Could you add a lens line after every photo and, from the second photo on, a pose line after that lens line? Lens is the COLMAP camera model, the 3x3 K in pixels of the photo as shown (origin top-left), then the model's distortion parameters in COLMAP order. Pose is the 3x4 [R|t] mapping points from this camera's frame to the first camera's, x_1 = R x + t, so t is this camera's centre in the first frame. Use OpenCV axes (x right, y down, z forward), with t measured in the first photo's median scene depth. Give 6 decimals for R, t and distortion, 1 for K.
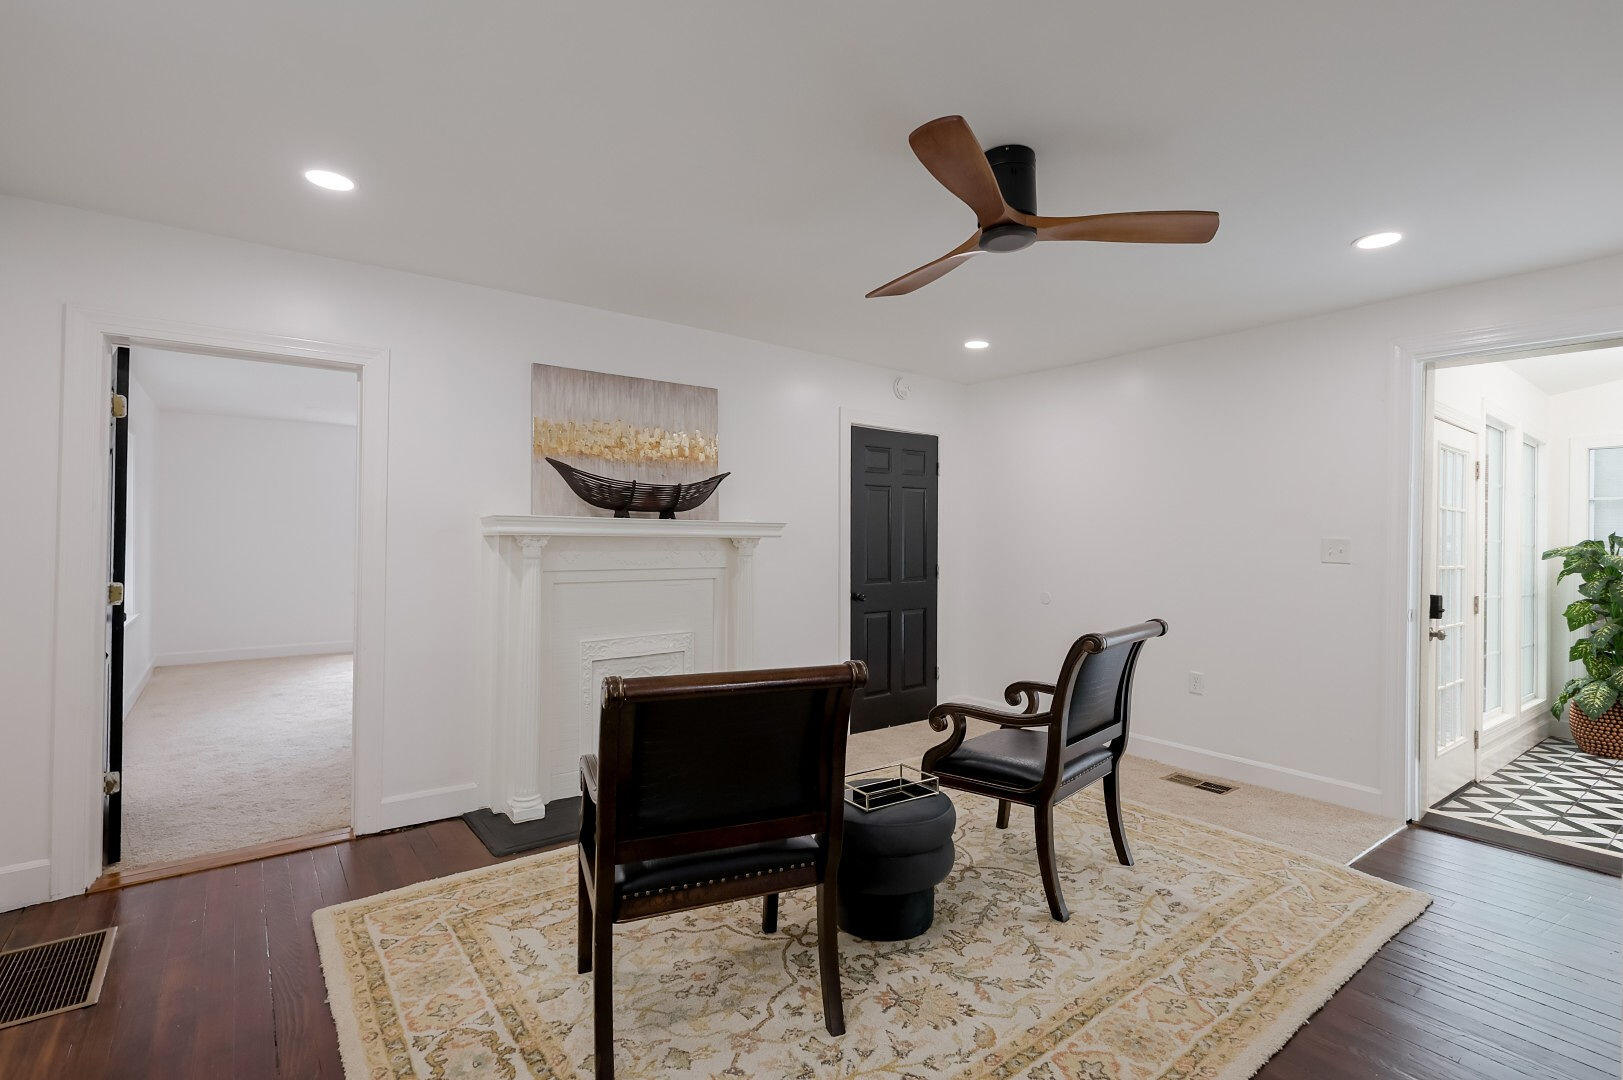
lens RADIAL K [[756.9, 0, 811.5], [0, 756.9, 540.0], [0, 0, 1]] dist [-0.000268, -0.000133]
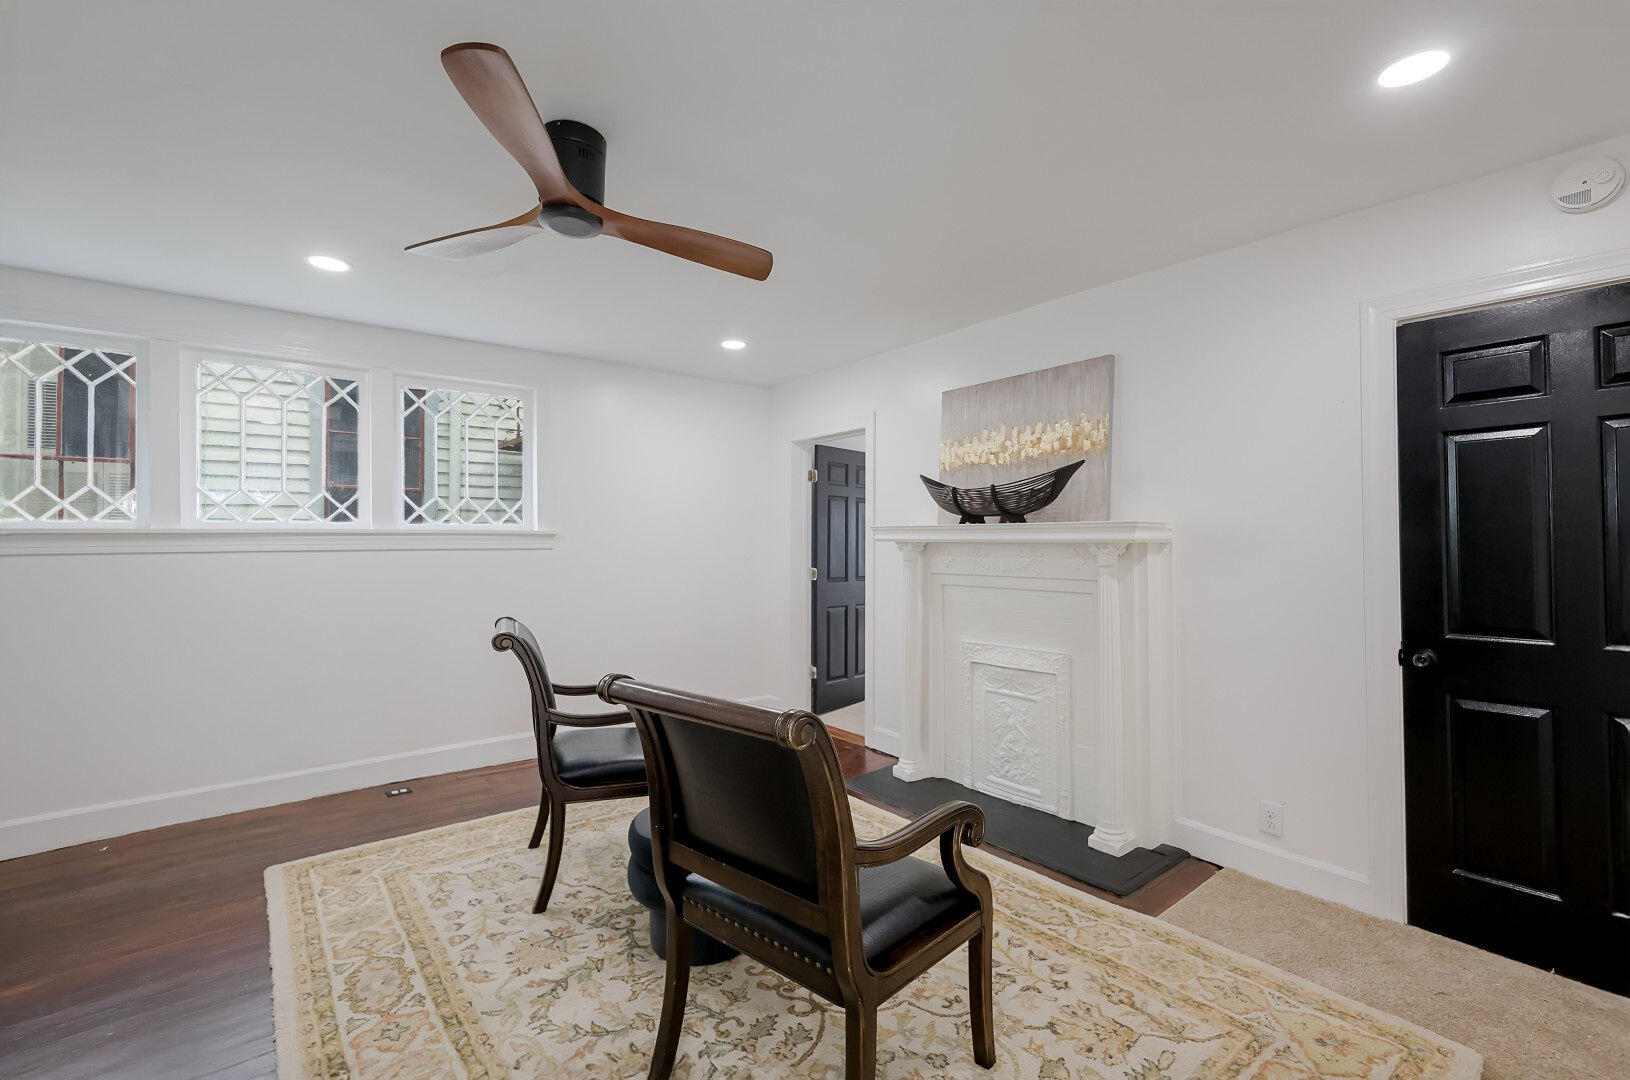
lens RADIAL K [[701.9, 0, 815.0], [0, 701.9, 540.0], [0, 0, 1]] dist [0.006058, 0.000272]
pose [[0.026900, -0.008370, -0.999603, 0.667400], [-0.000230, 0.999965, -0.008379, 0.000230], [0.999638, 0.000455, 0.026897, 0.747807]]
